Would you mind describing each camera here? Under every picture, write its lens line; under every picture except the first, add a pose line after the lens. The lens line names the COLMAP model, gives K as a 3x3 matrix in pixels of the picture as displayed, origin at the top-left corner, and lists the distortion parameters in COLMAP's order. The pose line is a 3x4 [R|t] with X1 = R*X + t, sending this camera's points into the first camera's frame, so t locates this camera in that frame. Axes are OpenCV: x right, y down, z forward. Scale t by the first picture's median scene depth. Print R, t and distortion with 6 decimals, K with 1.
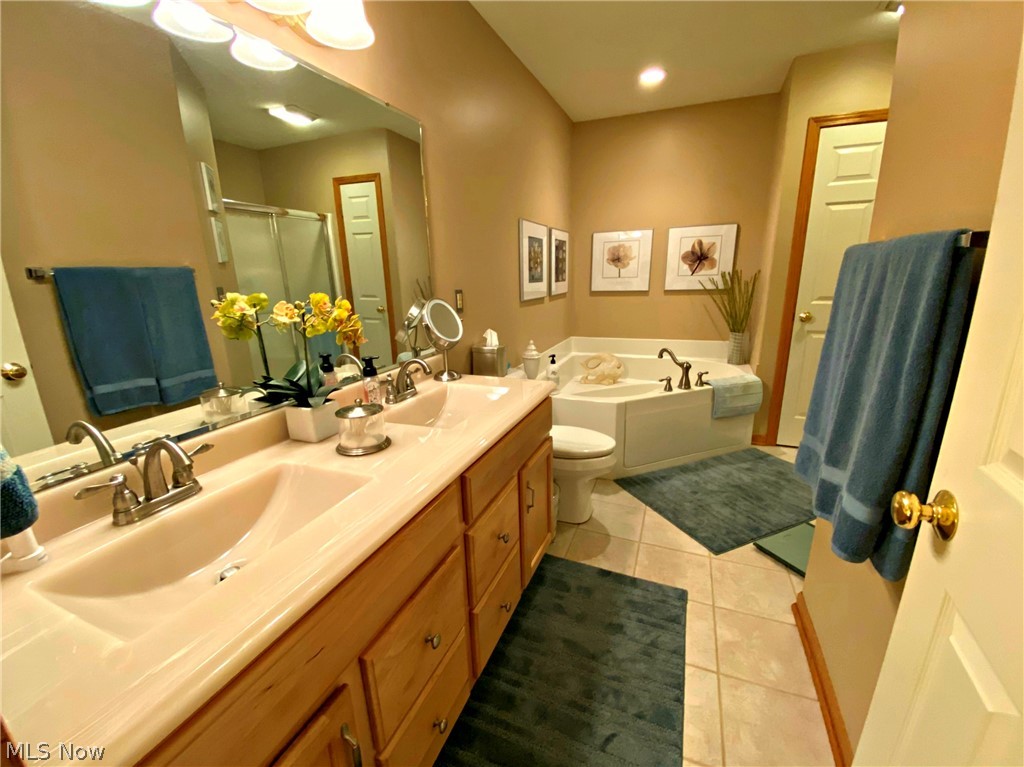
lens RADIAL K [[440.8, 0, 508.9], [0, 440.8, 387.3], [0, 0, 1]] dist [-0.006628, -0.005729]
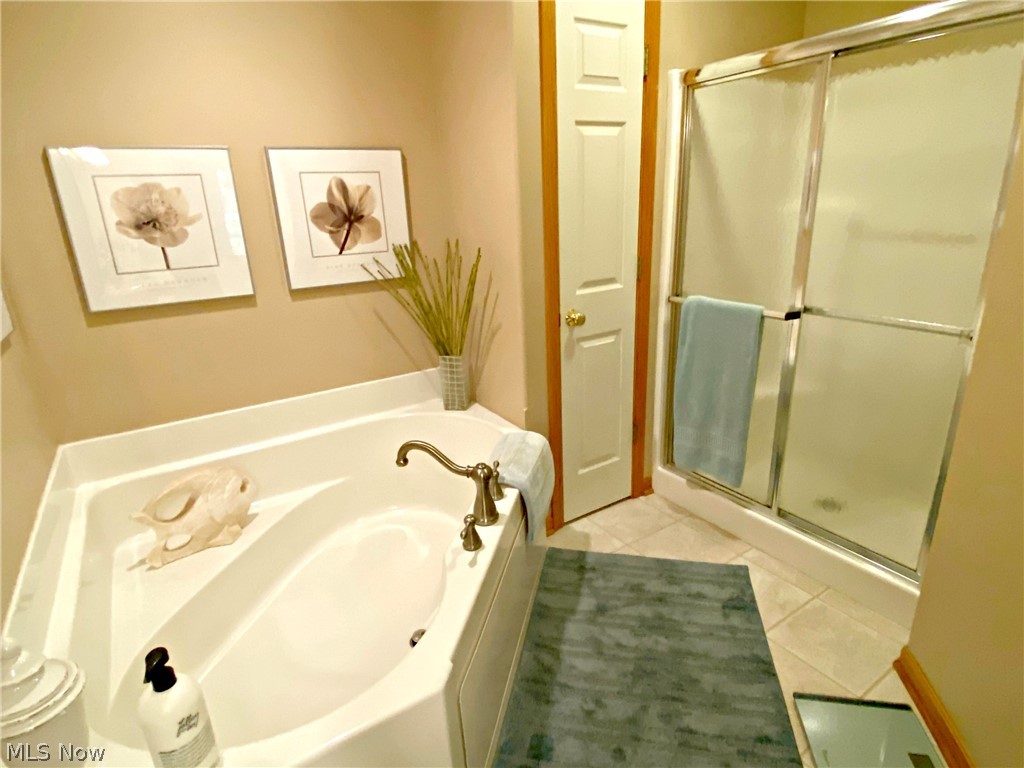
lens RADIAL K [[558.3, 0, 512.6], [0, 558.3, 386.0], [0, 0, 1]] dist [0.023388, -0.000307]
pose [[0.569291, -0.250824, 0.782940, 0.006651], [0.233259, 0.962468, 0.138731, -0.160129], [-0.788351, 0.103649, 0.606431, 0.504799]]
